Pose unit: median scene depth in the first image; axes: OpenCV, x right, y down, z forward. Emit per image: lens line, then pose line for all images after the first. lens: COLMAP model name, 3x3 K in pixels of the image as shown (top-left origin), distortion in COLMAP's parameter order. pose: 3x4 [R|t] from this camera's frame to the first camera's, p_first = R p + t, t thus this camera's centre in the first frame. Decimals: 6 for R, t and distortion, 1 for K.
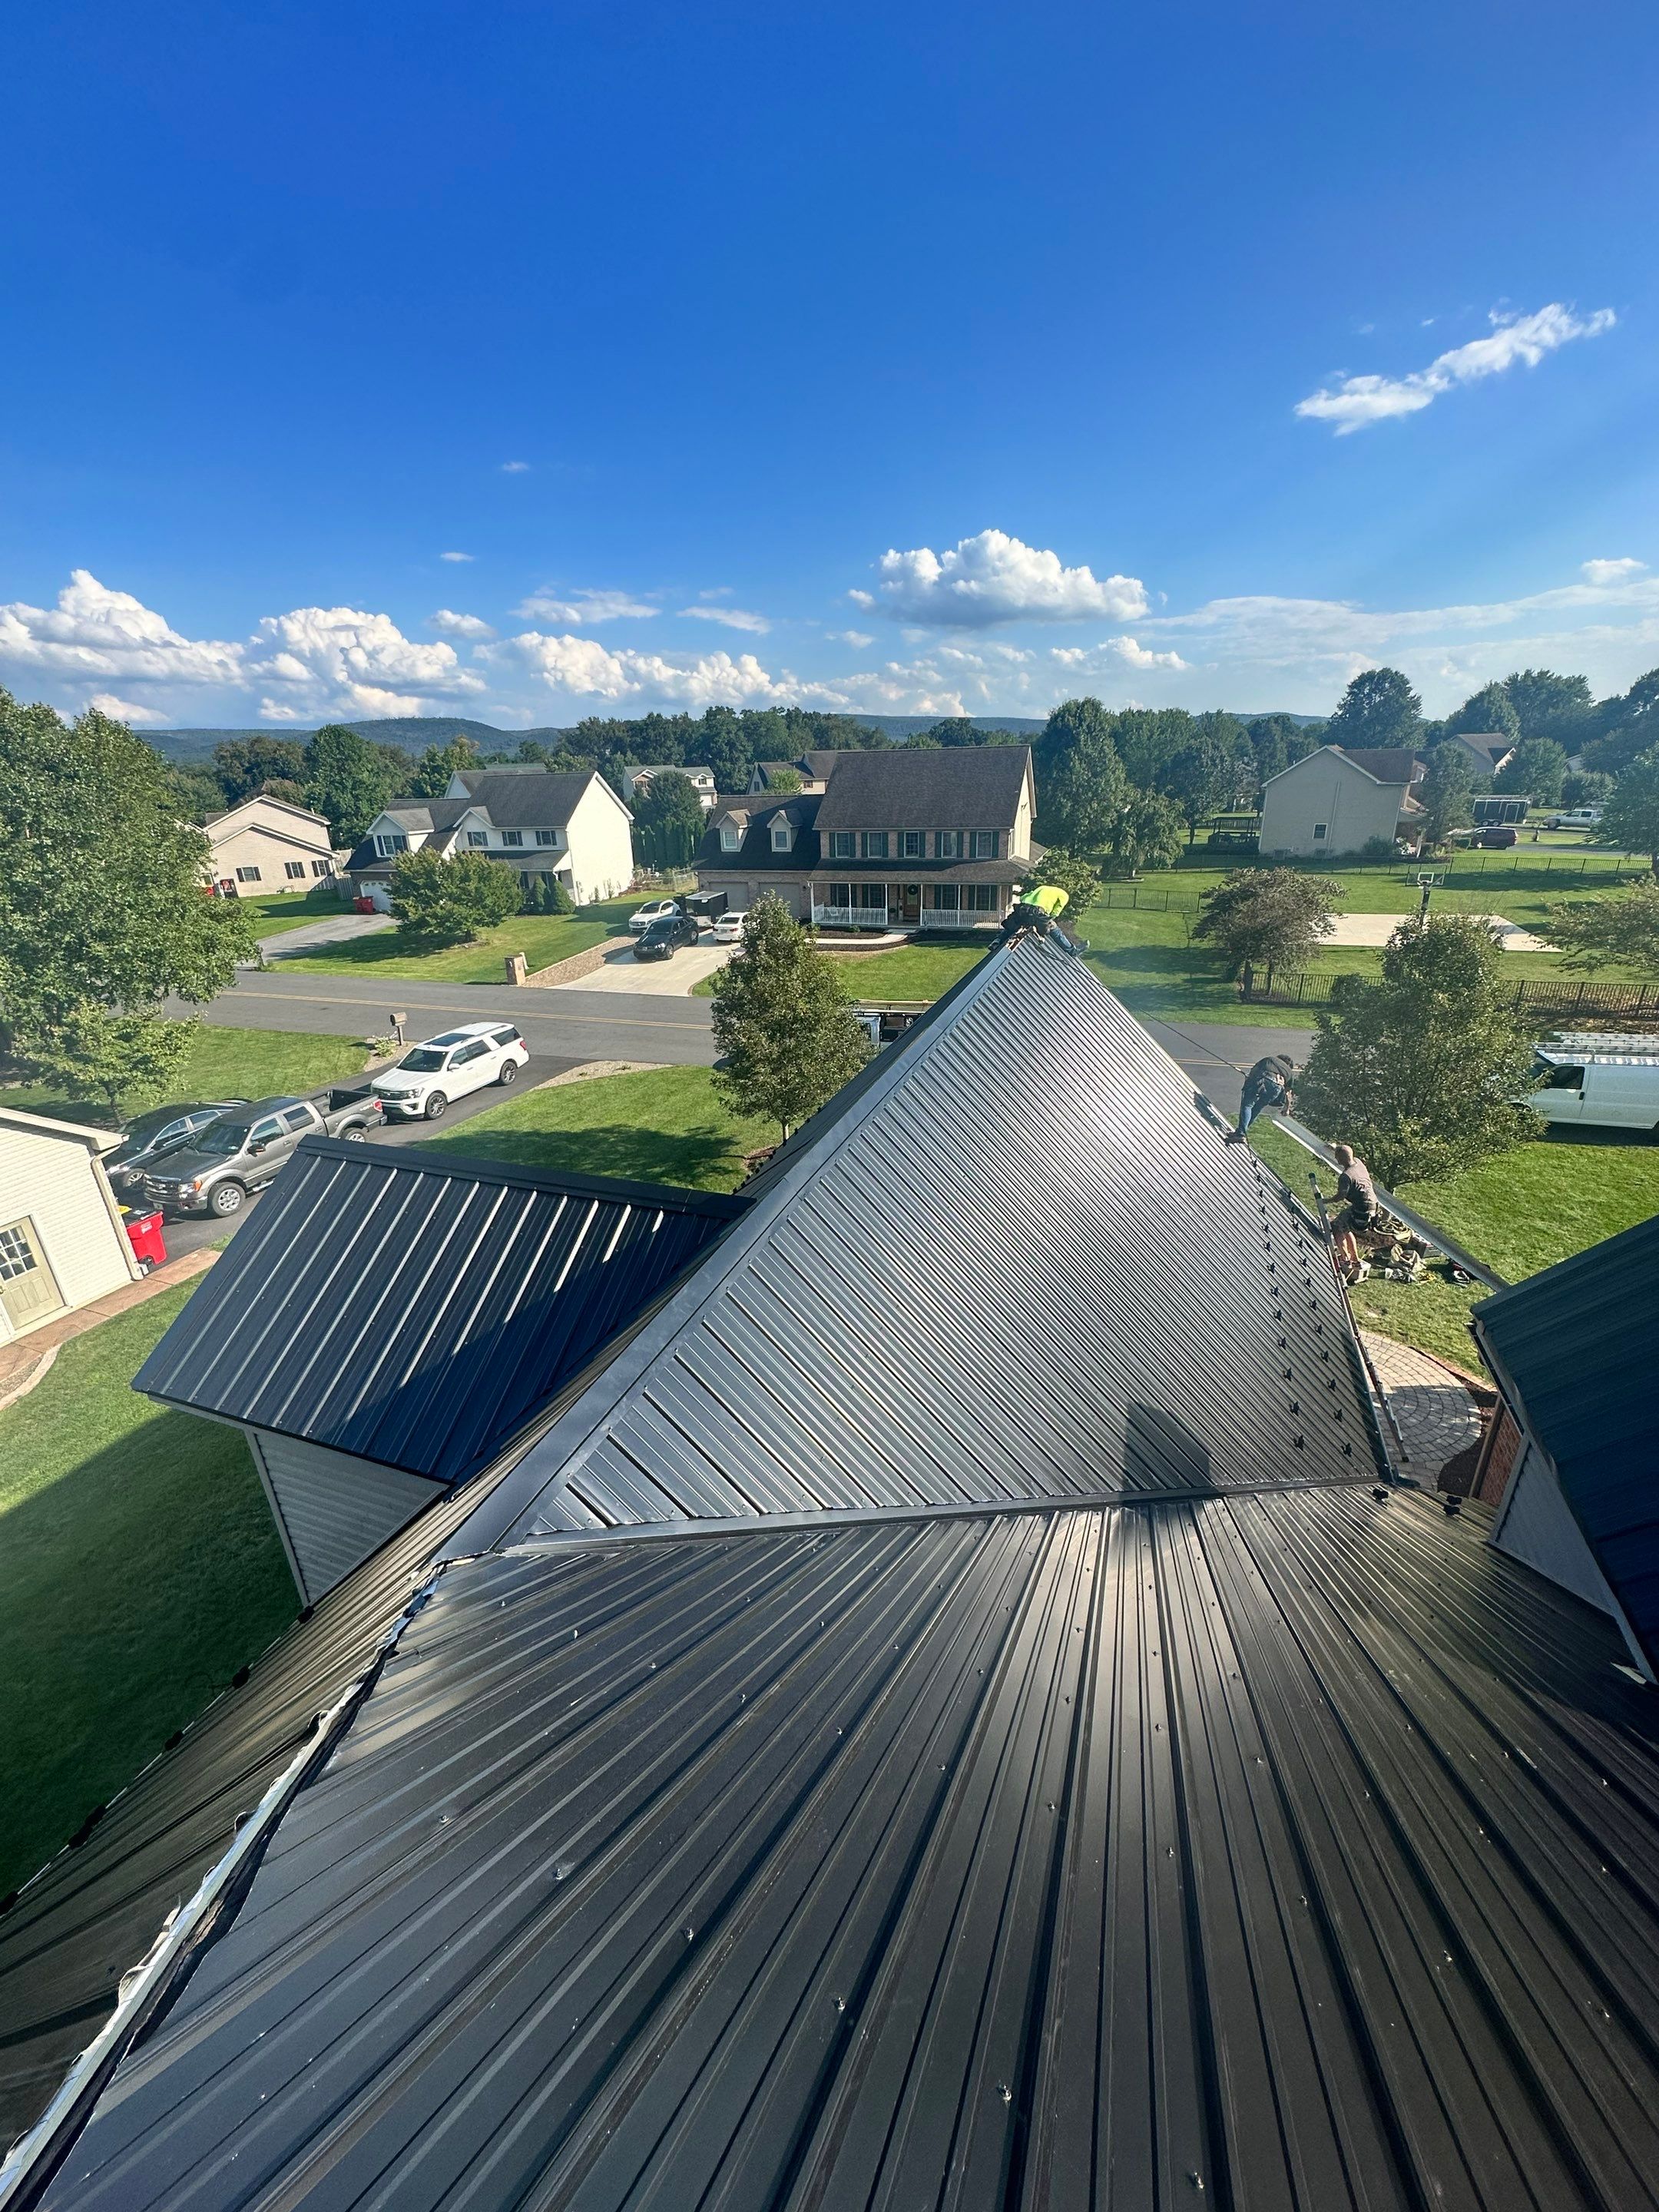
lens RADIAL K [[886.1, 0, 829.5], [0, 886.1, 1106.0], [0, 0, 1]] dist [0.002638, 0.000390]
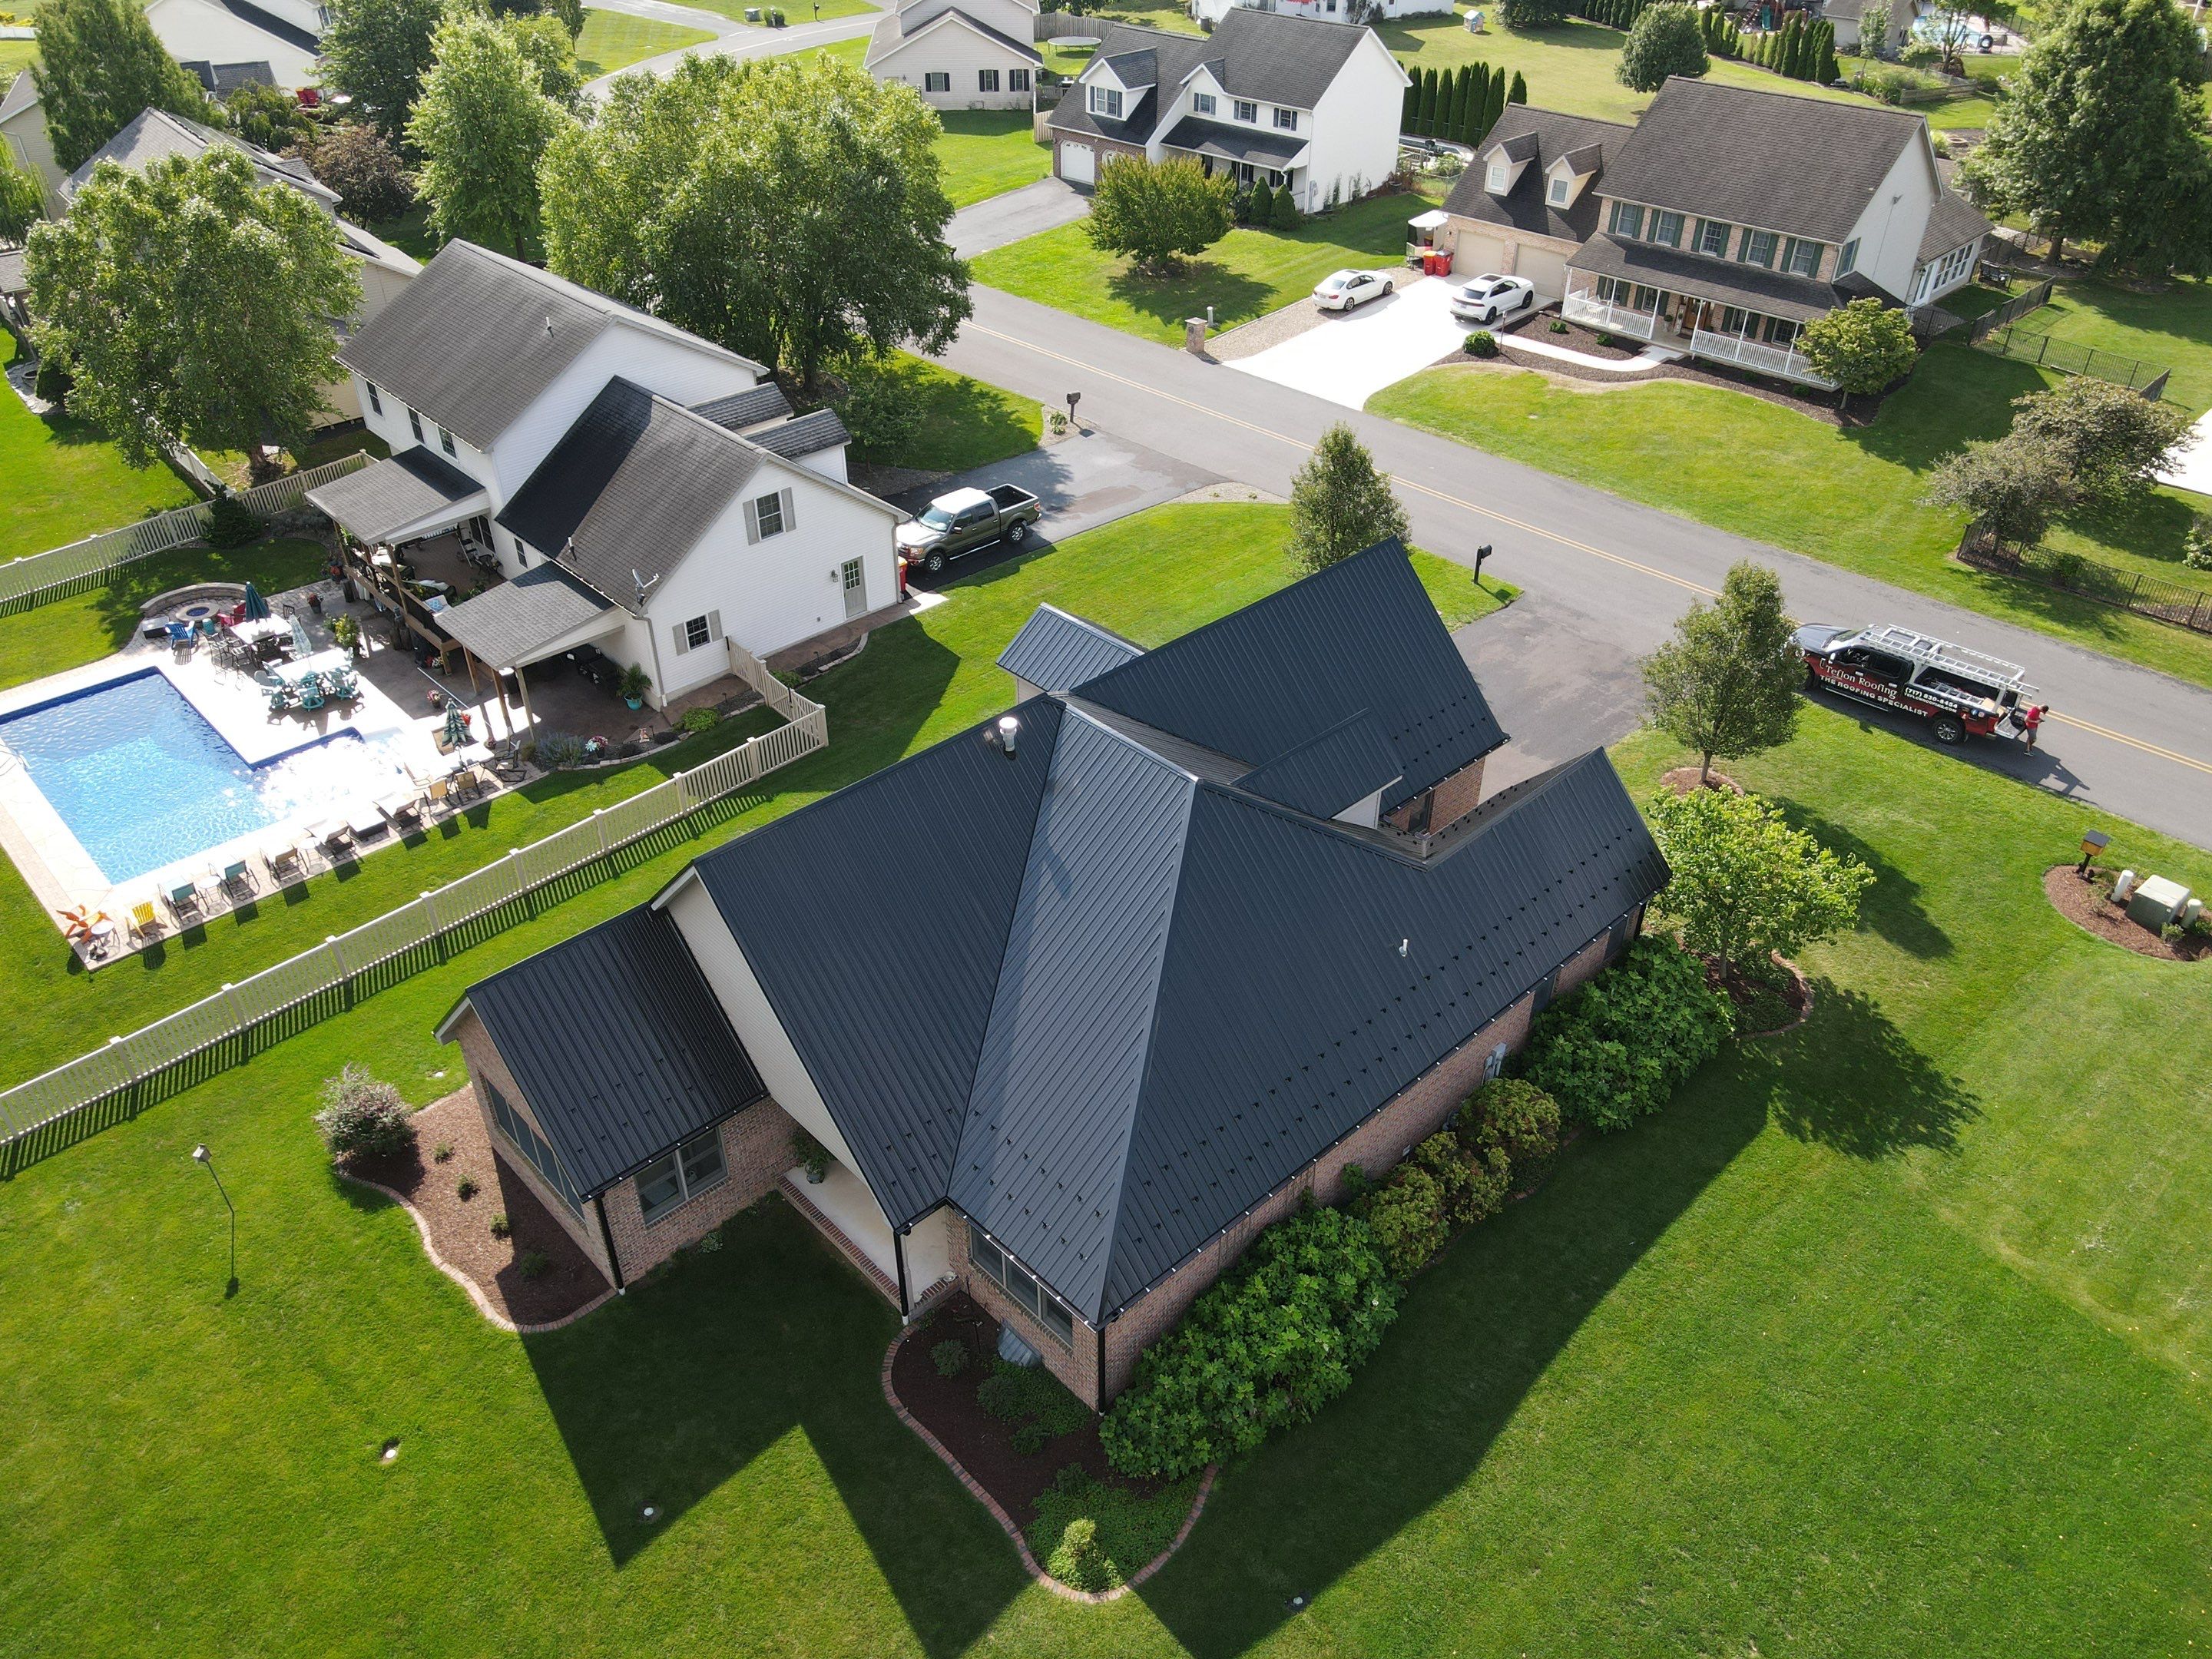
lens RADIAL K [[1624.9, 0, 1102.6], [0, 1624.9, 826.7], [0, 0, 1]] dist [0.011981, 0.006359]
pose [[0.897659, 0.282110, -0.338559, 0.221975], [-0.187461, 0.939715, 0.285997, -0.111965], [0.398831, -0.193261, 0.896428, -0.527123]]
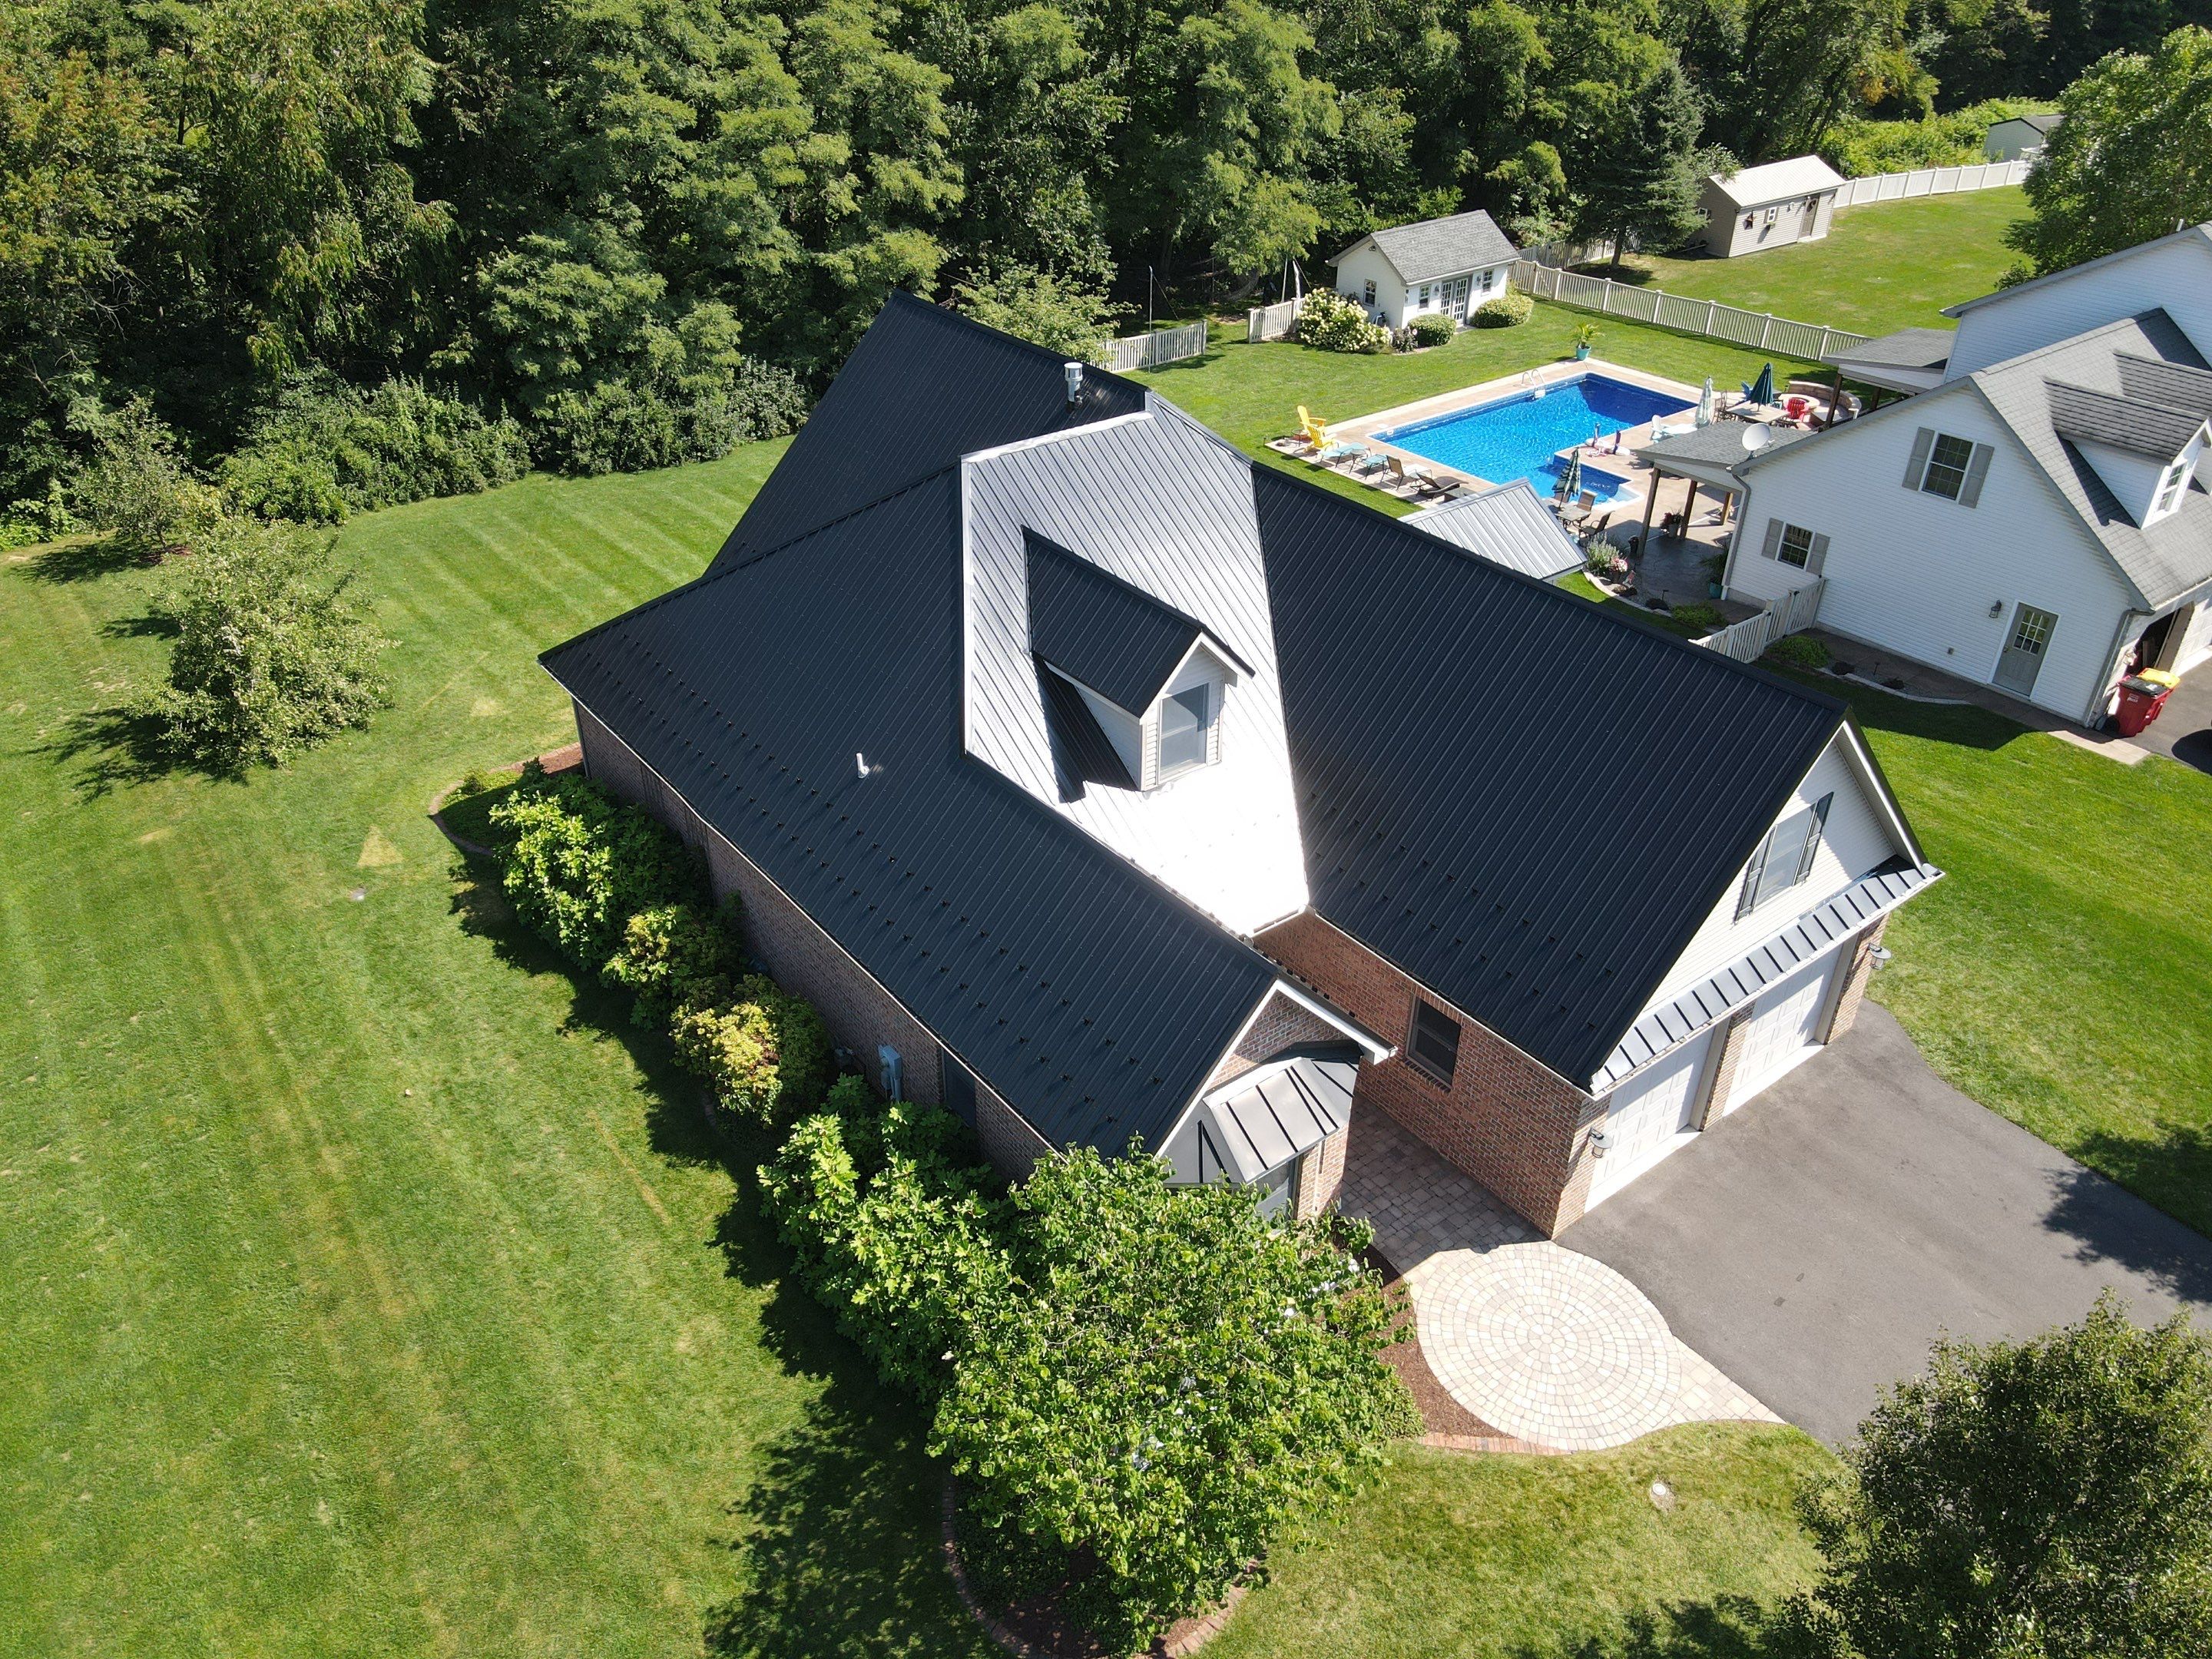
lens RADIAL K [[1621.6, 0, 1100.9], [0, 1621.6, 831.5], [0, 0, 1]] dist [0.014129, 0.007407]
pose [[-0.530311, 0.486996, -0.693978, 0.415234], [-0.291132, 0.664179, 0.688556, -0.237899], [0.796249, 0.567187, -0.210441, 0.181042]]
